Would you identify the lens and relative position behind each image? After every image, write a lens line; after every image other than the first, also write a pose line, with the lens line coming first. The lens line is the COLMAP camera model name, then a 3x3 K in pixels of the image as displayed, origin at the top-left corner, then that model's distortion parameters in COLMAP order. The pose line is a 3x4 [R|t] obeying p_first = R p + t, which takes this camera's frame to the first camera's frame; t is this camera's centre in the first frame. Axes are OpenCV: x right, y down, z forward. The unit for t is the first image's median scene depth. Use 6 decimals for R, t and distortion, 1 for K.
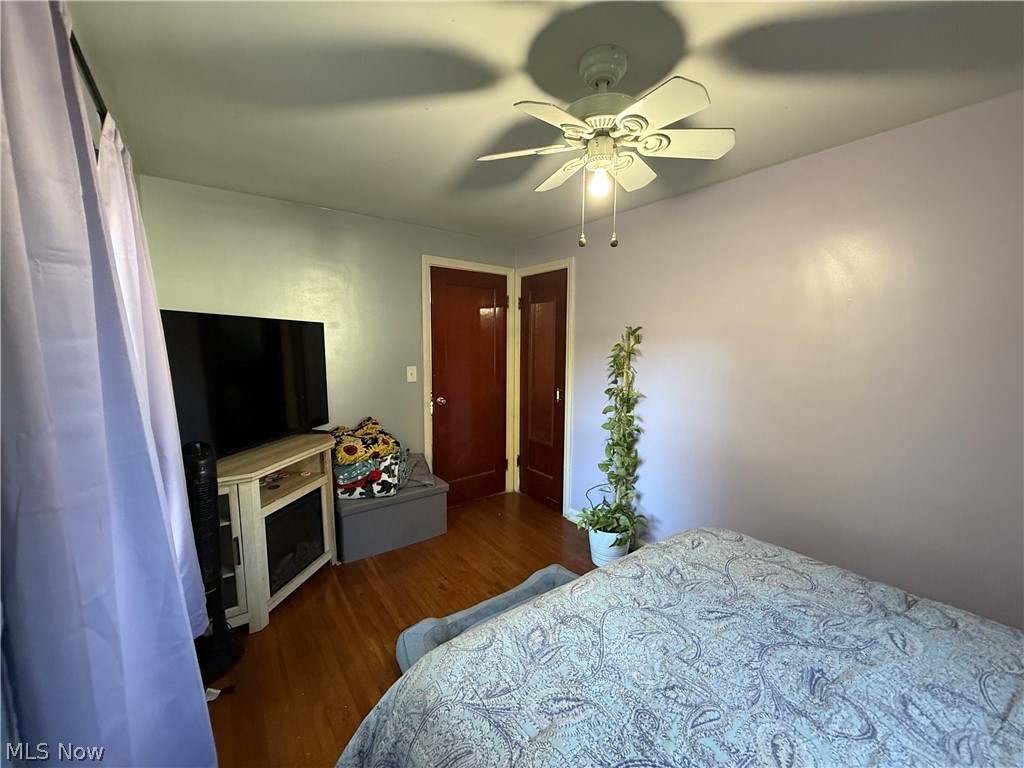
lens RADIAL K [[406.7, 0, 507.2], [0, 406.7, 389.4], [0, 0, 1]] dist [-0.003905, 0.000786]
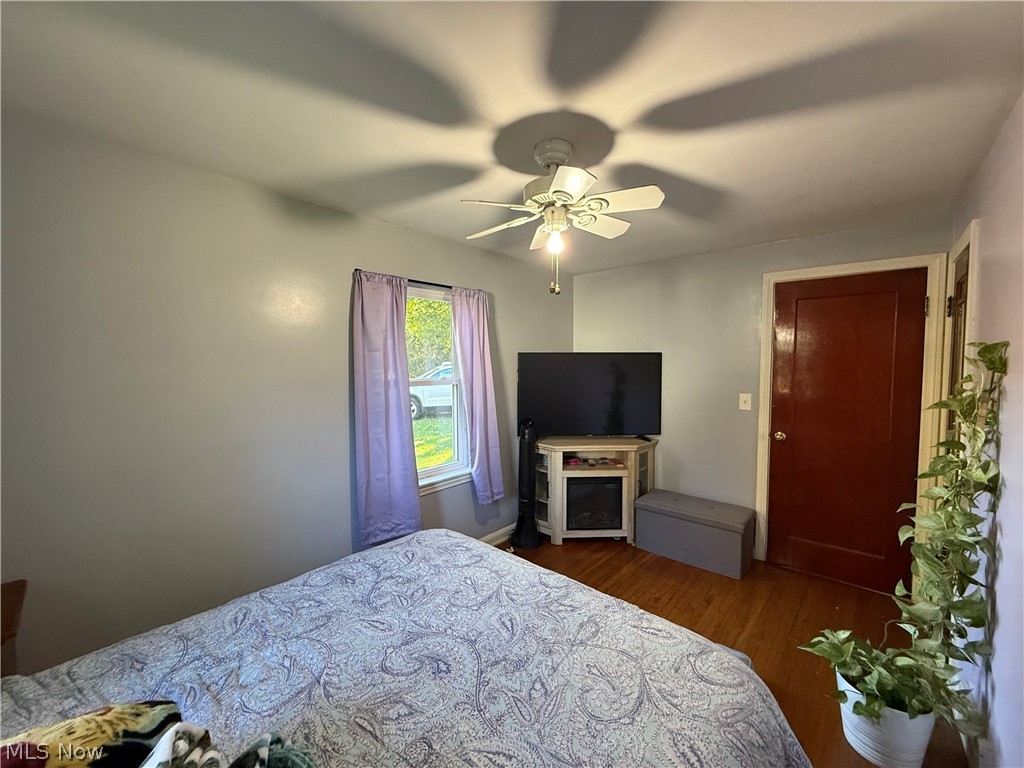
lens RADIAL K [[406.7, 0, 508.4], [0, 406.7, 390.5], [0, 0, 1]] dist [-0.003905, 0.000786]
pose [[0.200812, 0.061840, -0.977676, 0.879761], [-0.109834, 0.993134, 0.040258, -0.062870], [0.973453, 0.099297, 0.206226, 0.406620]]
